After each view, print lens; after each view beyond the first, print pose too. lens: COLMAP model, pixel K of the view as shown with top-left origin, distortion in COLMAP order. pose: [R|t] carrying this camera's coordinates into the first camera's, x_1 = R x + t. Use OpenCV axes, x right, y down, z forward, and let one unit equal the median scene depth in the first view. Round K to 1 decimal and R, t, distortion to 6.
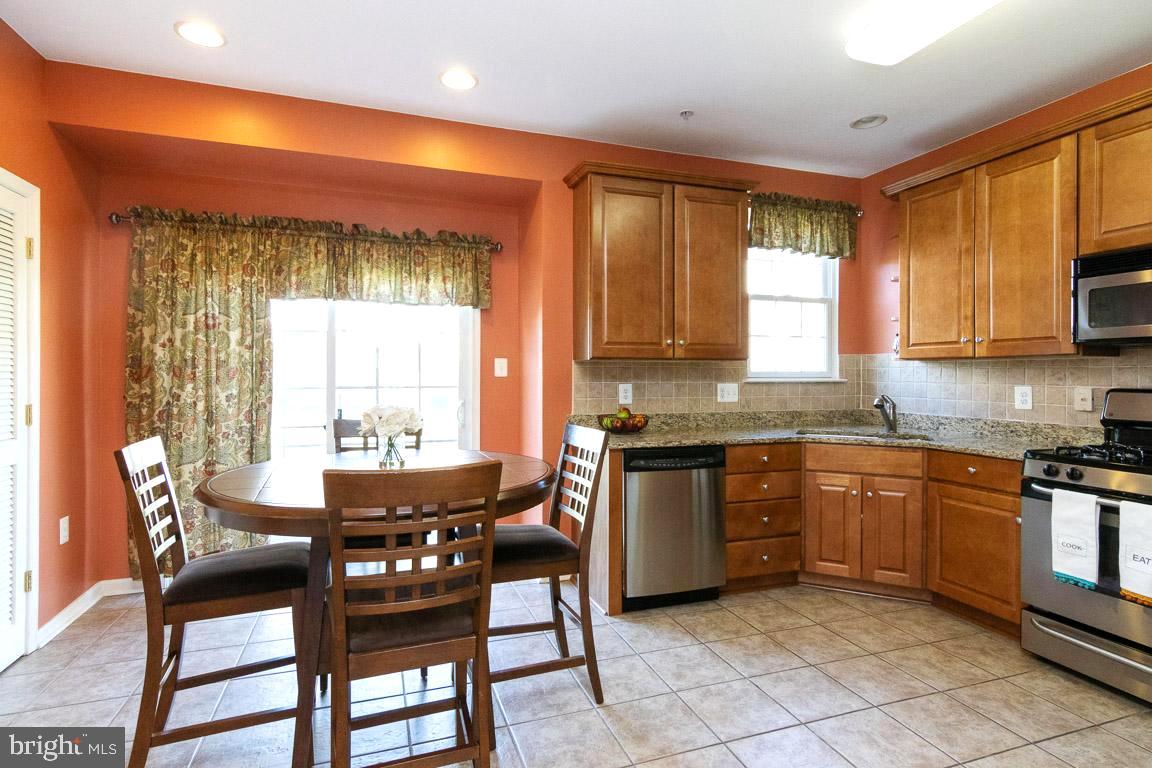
lens RADIAL K [[584.4, 0, 573.5], [0, 584.4, 377.8], [0, 0, 1]] dist [0.000284, 0.000574]
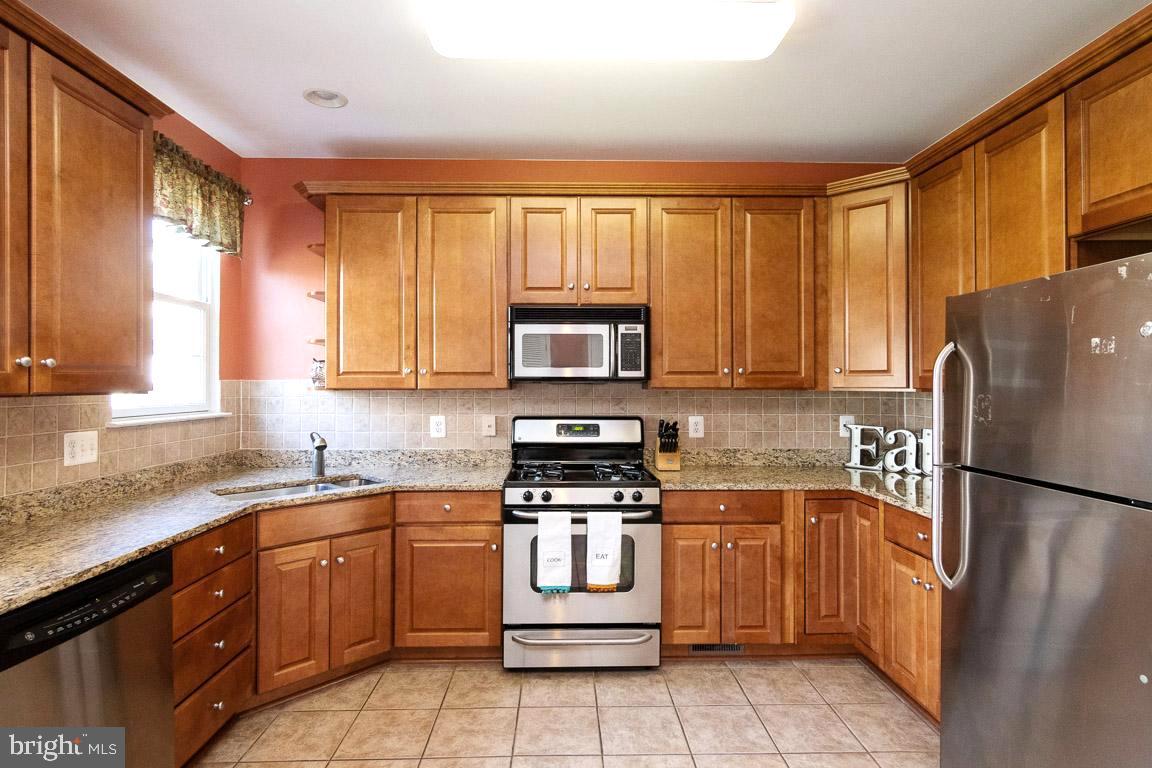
lens RADIAL K [[593.2, 0, 575.0], [0, 593.2, 380.7], [0, 0, 1]] dist [0.002082, -0.000020]
pose [[0.303289, 0.003223, 0.952893, -0.167917], [0.008155, 0.999949, -0.005978, -0.038375], [-0.952864, 0.009584, 0.303247, 0.415310]]
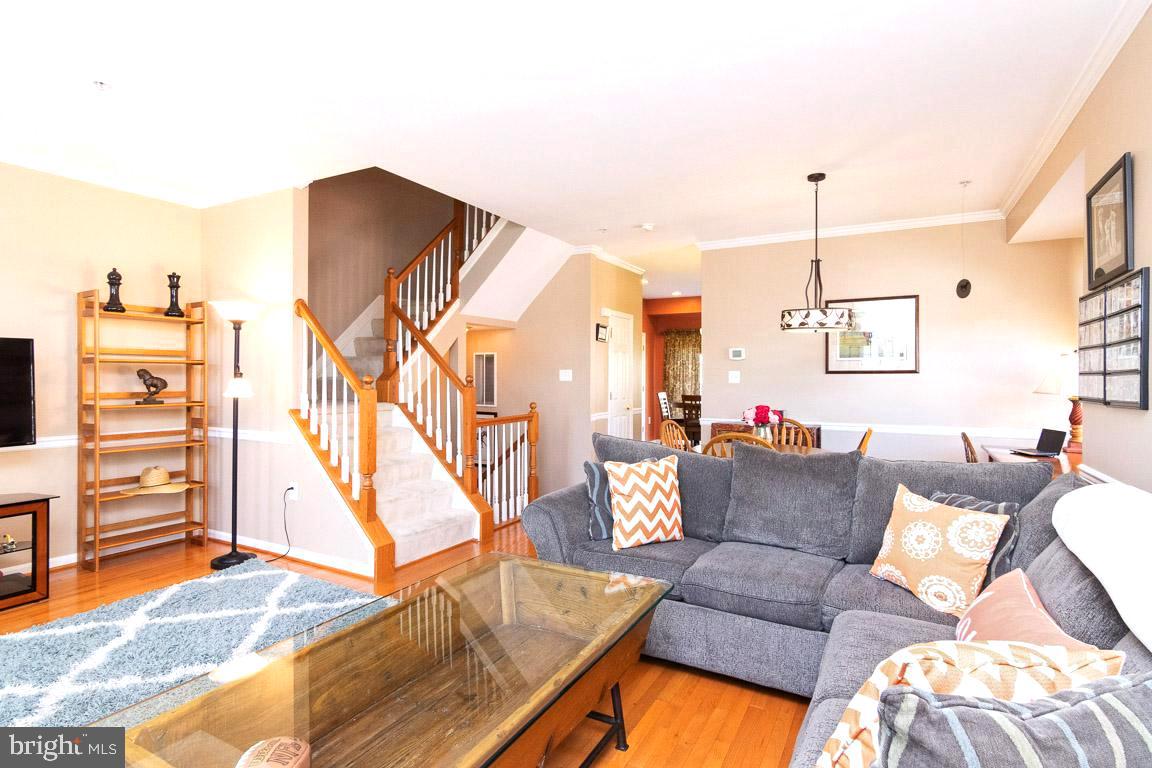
lens RADIAL K [[584.4, 0, 573.5], [0, 584.4, 377.8], [0, 0, 1]] dist [0.000284, 0.000574]
pose [[0.667353, 0.001507, -0.744740, 1.362129], [-0.005696, 0.999979, -0.003081, 0.001451], [0.744720, 0.006298, 0.667348, -1.590583]]
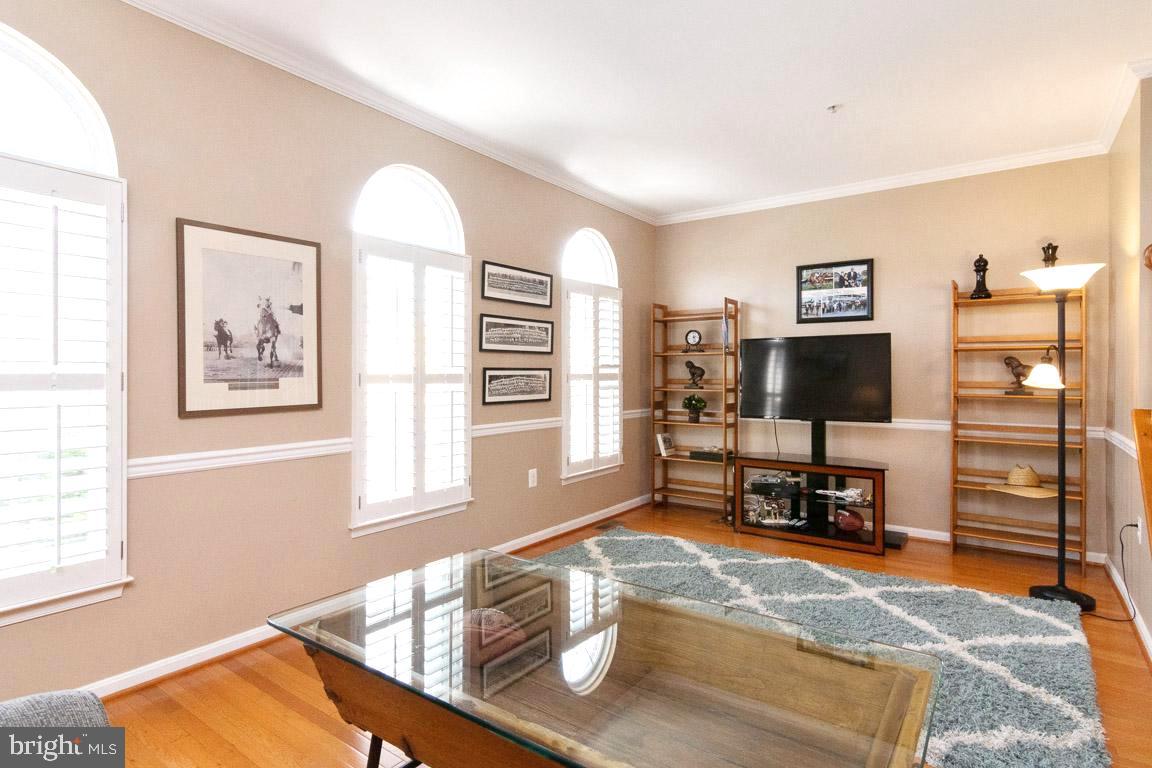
lens RADIAL K [[605.3, 0, 570.3], [0, 605.3, 369.8], [0, 0, 1]] dist [0.001837, 0.000593]
pose [[-0.819163, 0.000015, -0.573561, 1.247247], [-0.004687, 0.999966, 0.006721, 0.005072], [0.573542, 0.008194, -0.819136, -1.089785]]
